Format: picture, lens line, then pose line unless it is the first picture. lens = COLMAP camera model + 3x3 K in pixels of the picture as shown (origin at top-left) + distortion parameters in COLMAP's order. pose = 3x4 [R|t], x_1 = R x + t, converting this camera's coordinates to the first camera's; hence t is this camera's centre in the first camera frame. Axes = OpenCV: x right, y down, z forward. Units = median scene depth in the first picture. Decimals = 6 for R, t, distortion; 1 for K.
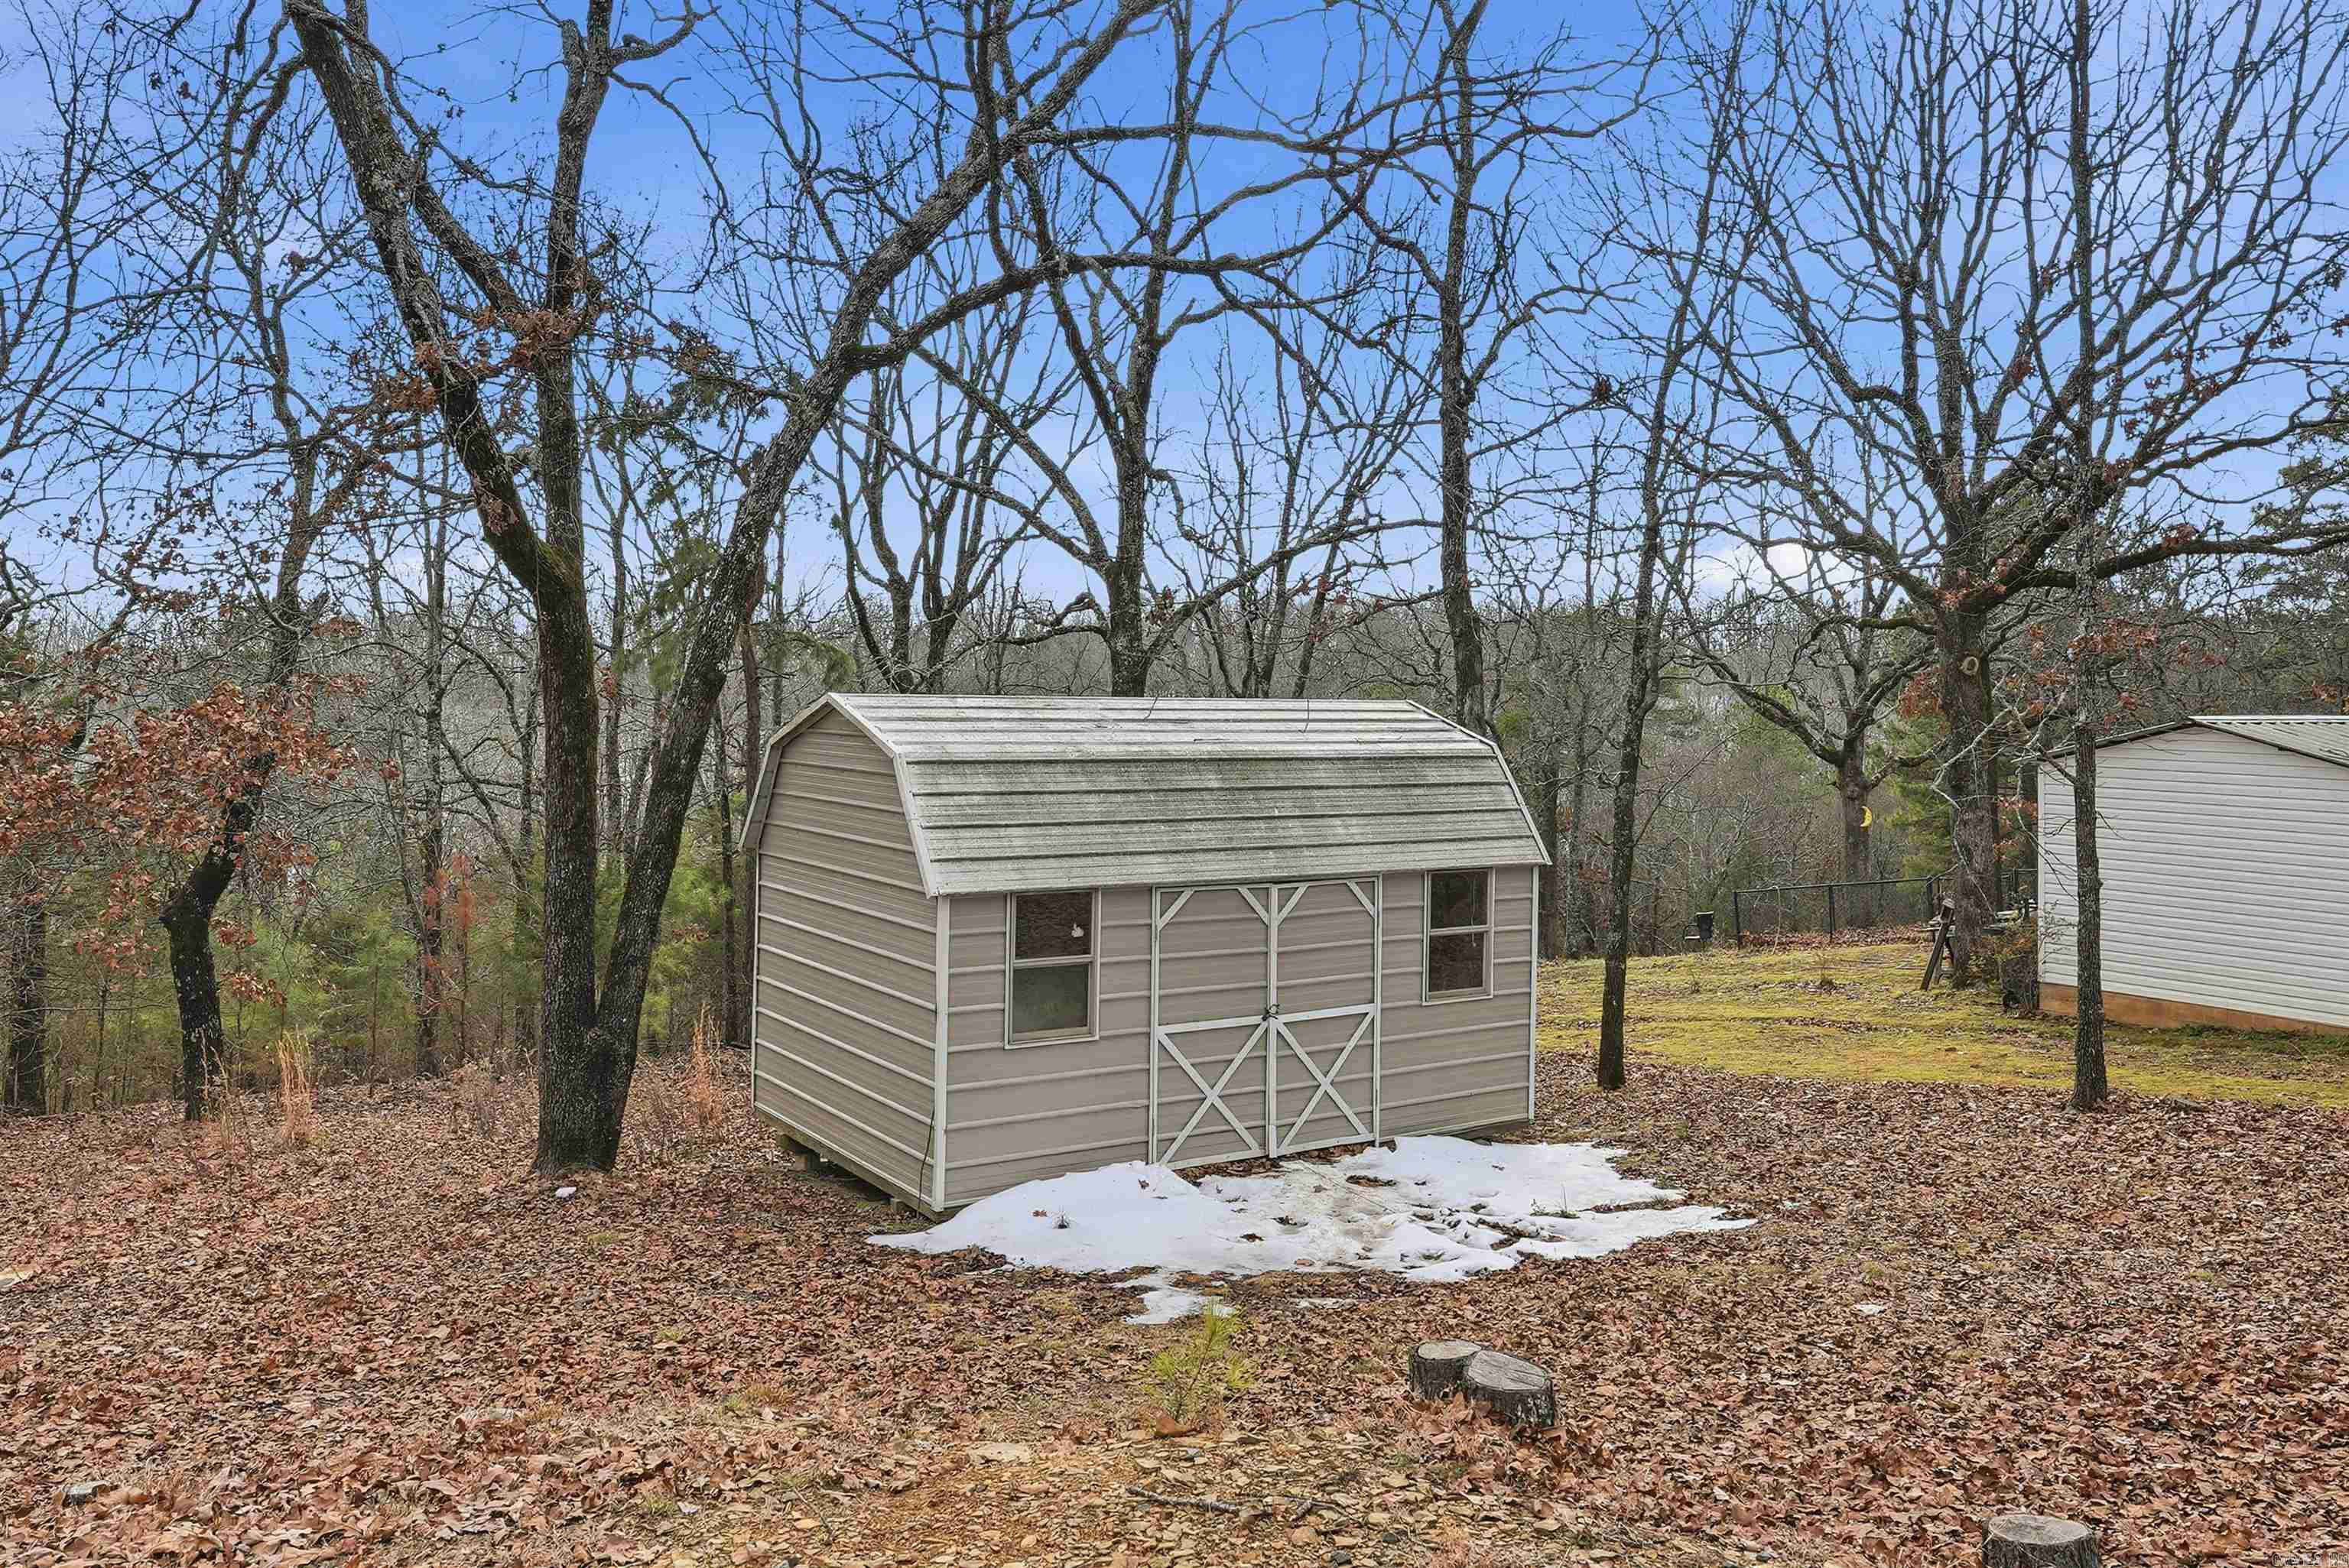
lens RADIAL K [[1818.7, 0, 1173.6], [0, 1818.7, 785.6], [0, 0, 1]] dist [0.001427, 0.000284]
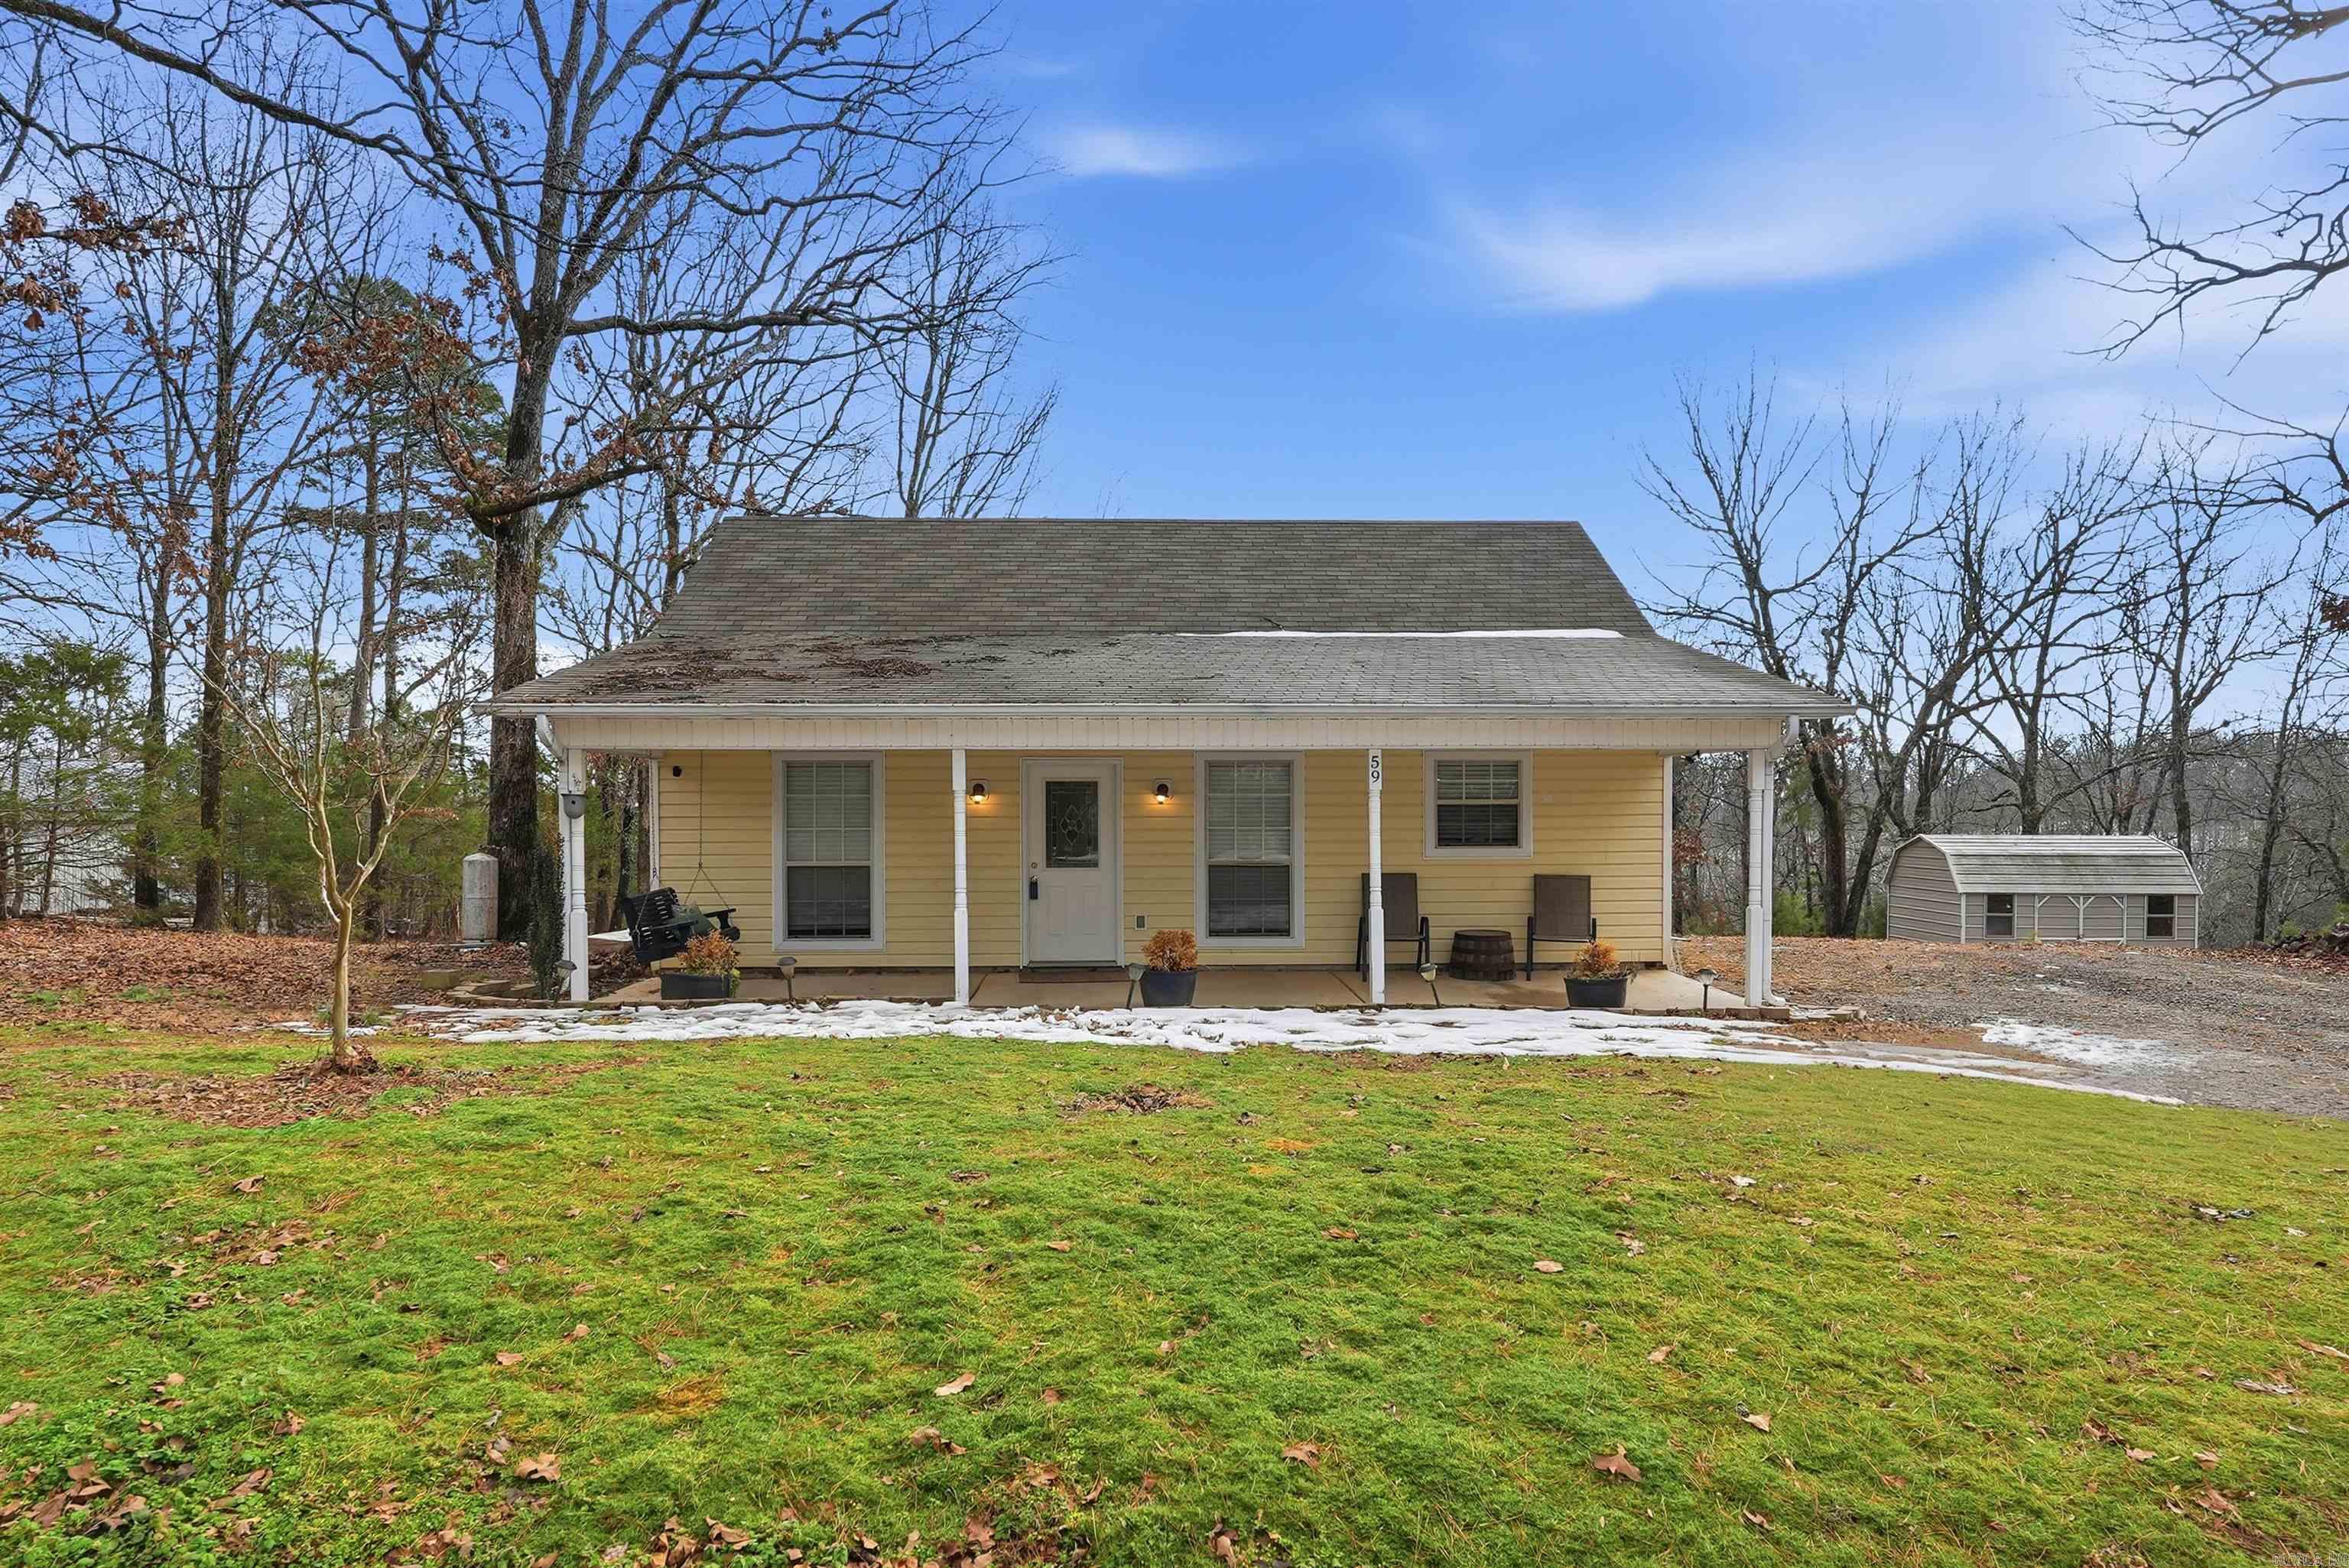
lens RADIAL K [[1424.0, 0, 1171.4], [0, 1424.0, 806.7], [0, 0, 1]] dist [-0.001520, 0.000927]
pose [[0.838169, -0.010694, -0.545305, 0.074193], [-0.022880, 0.998238, -0.054744, 0.066004], [0.544930, 0.058361, 0.836448, -1.752596]]
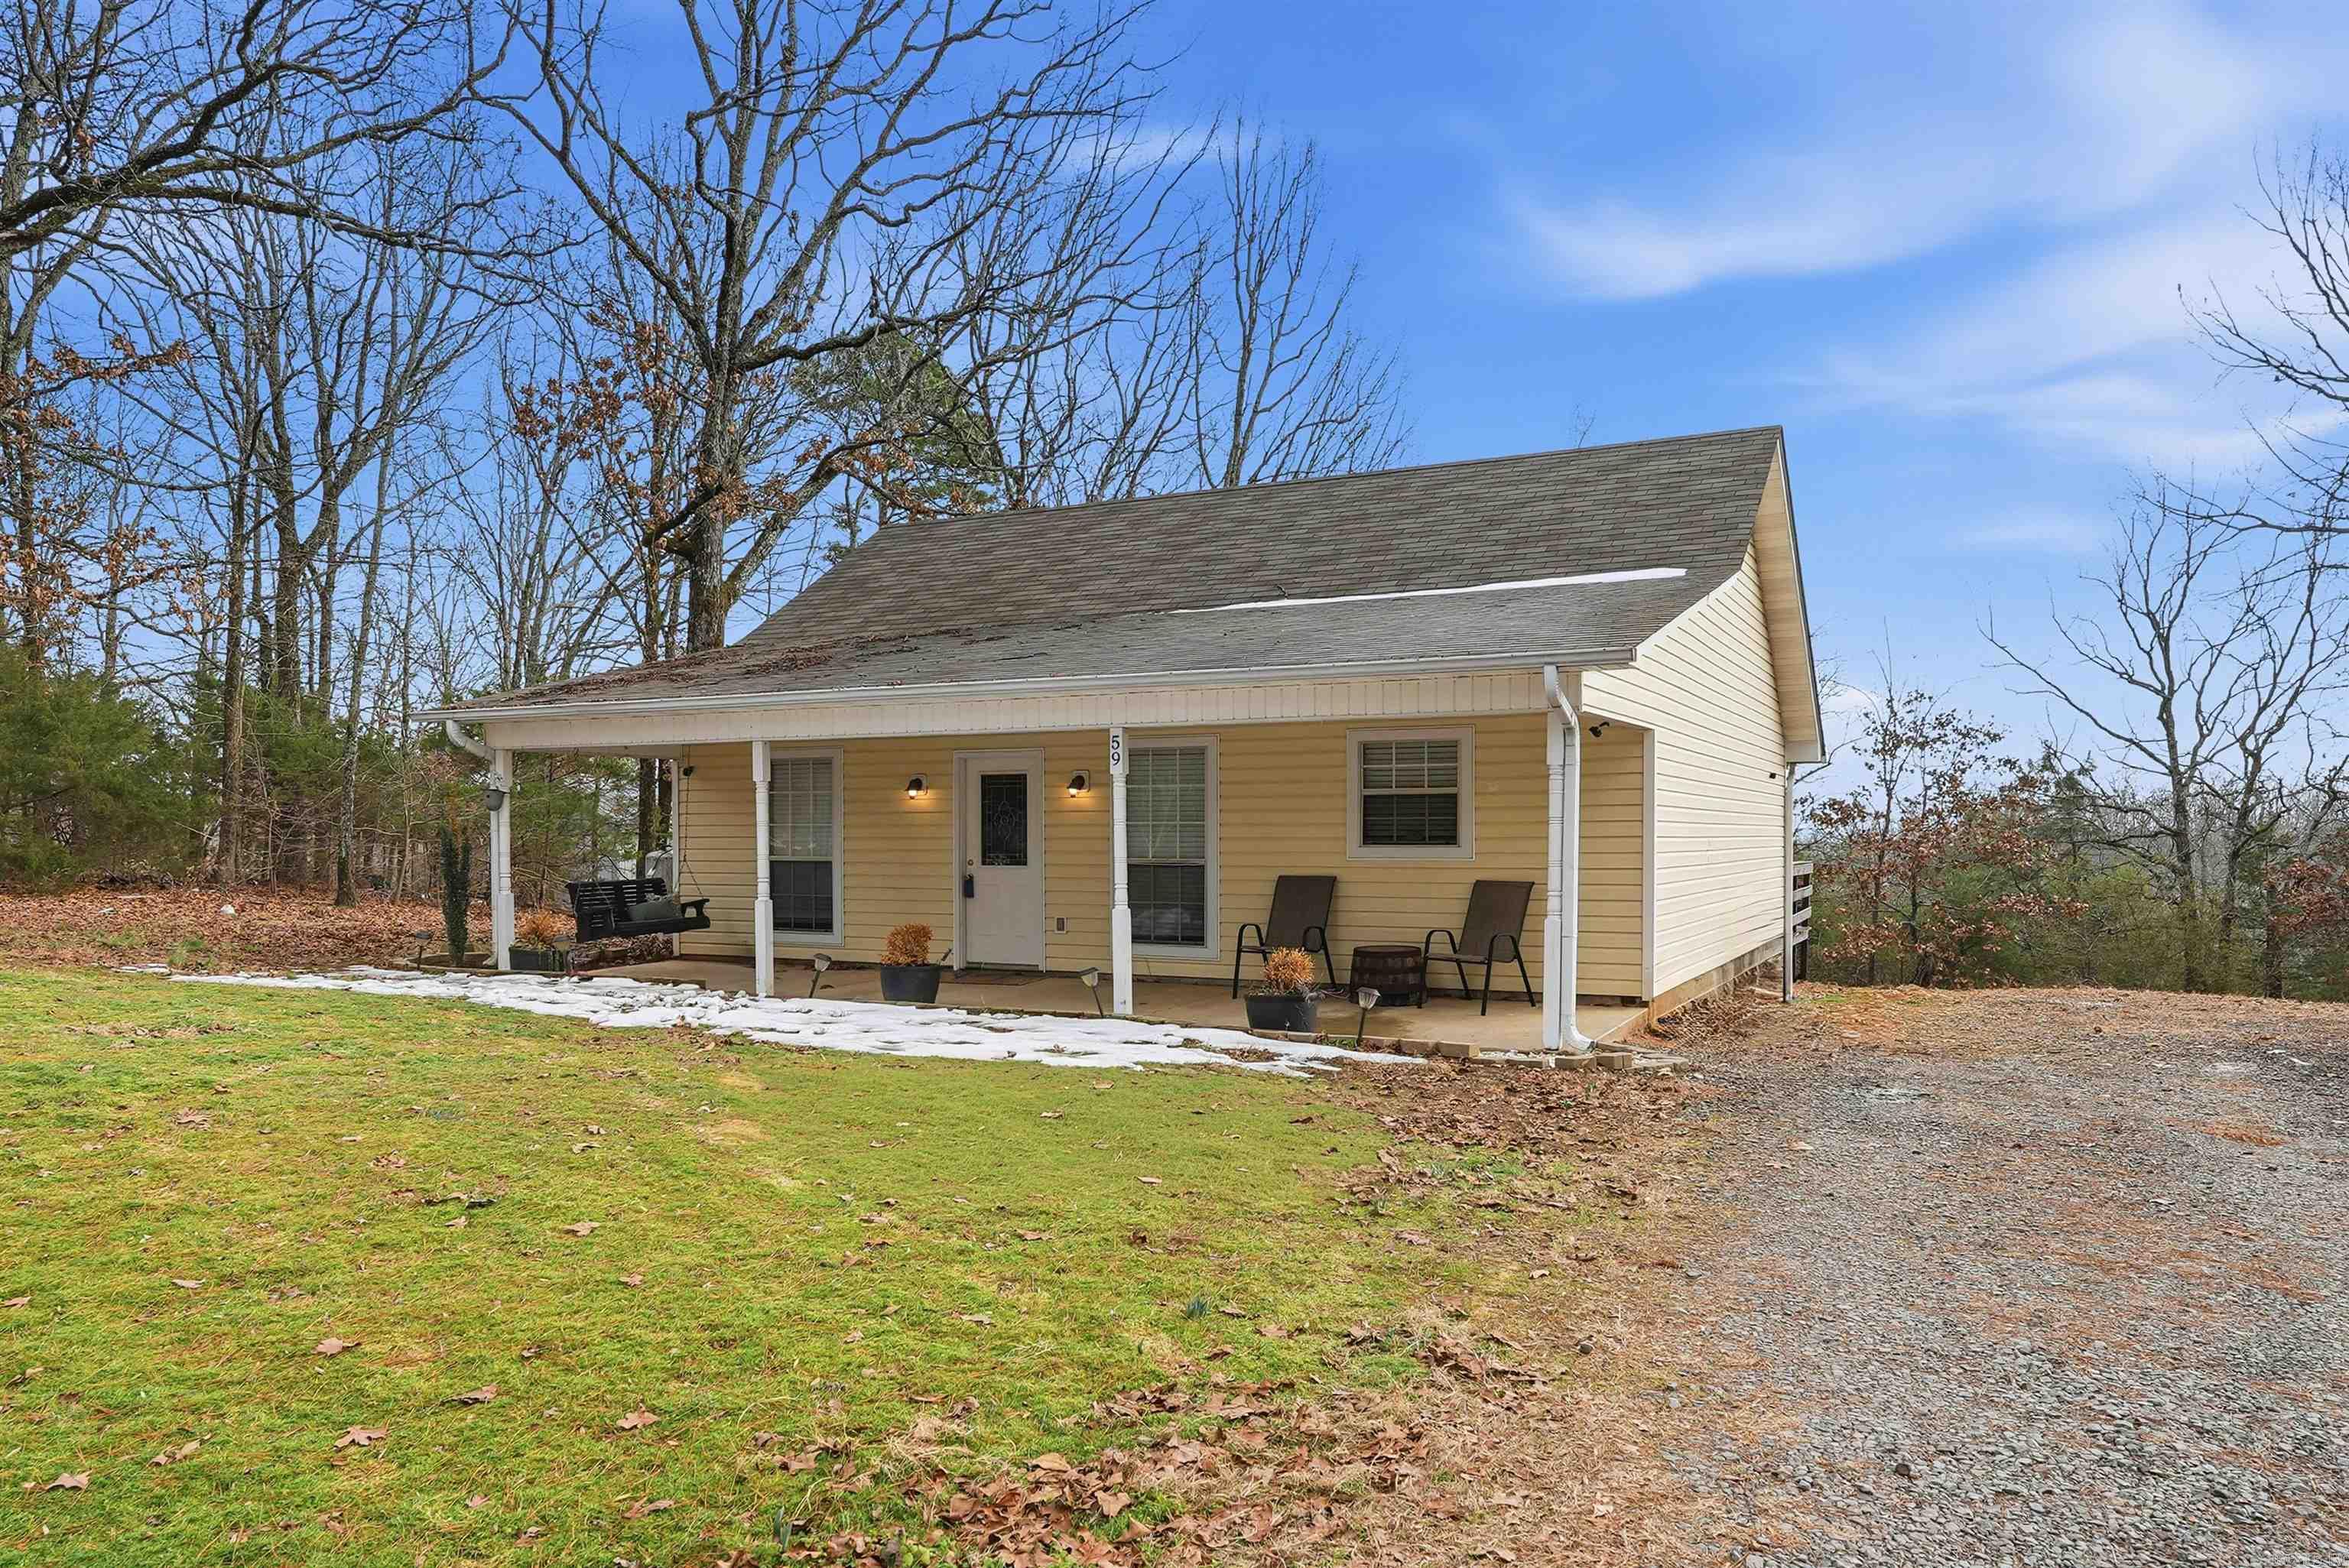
lens RADIAL K [[1583.8, 0, 1108.5], [0, 1583.8, 855.4], [0, 0, 1]] dist [-0.007708, -0.001544]
pose [[0.449805, 0.006537, -0.893103, 0.510106], [-0.046366, 0.998796, -0.016041, 0.062393], [0.891922, 0.048625, 0.449567, -1.305510]]
